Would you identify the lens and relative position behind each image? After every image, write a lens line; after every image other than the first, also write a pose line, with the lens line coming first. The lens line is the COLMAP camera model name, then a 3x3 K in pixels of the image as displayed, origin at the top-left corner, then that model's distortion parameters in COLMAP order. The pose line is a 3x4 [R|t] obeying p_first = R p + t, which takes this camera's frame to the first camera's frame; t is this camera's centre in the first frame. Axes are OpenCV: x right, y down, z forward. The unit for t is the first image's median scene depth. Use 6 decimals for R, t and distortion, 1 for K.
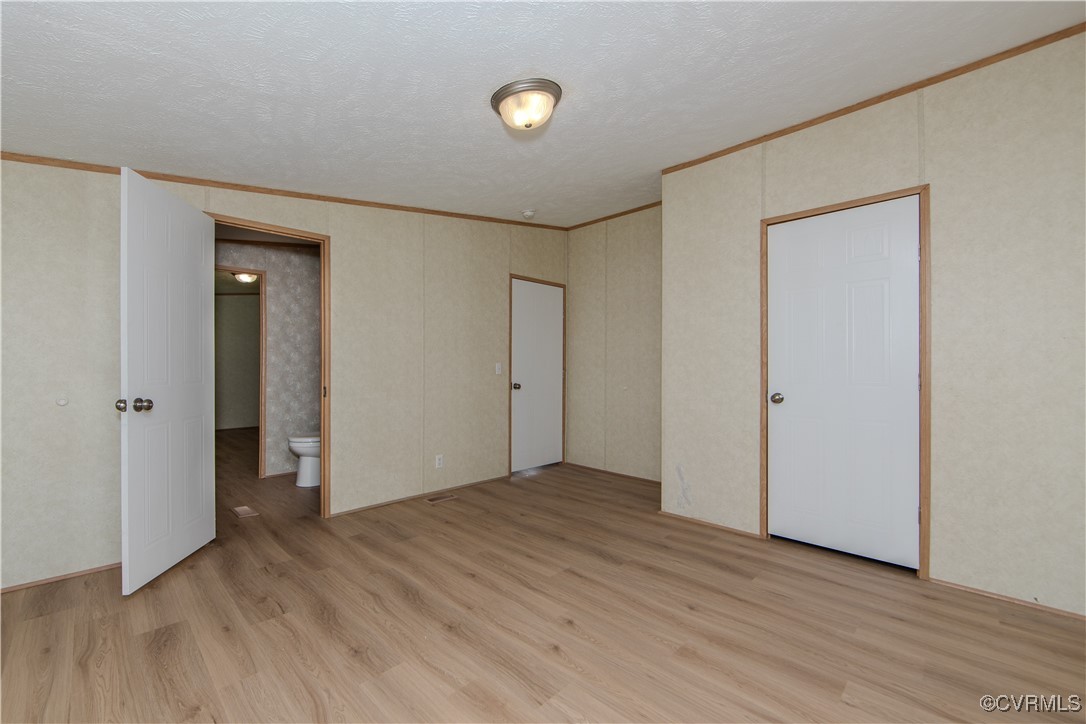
lens RADIAL K [[437.2, 0, 540.1], [0, 437.2, 361.0], [0, 0, 1]] dist [-0.003027, -0.000053]
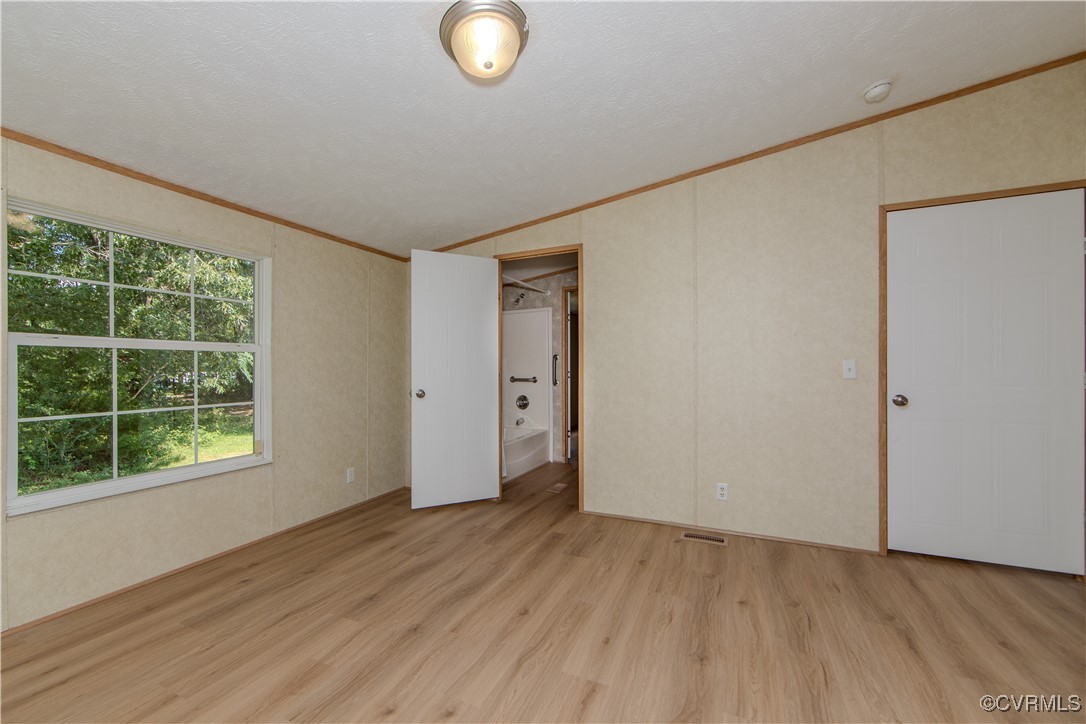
lens RADIAL K [[437.2, 0, 500.7], [0, 437.2, 371.7], [0, 0, 1]] dist [-0.003027, -0.000053]
pose [[0.329376, 0.000998, -0.944198, 0.471192], [0.022751, 0.999701, 0.008993, 0.004749], [0.943925, -0.024444, 0.329255, 0.502504]]
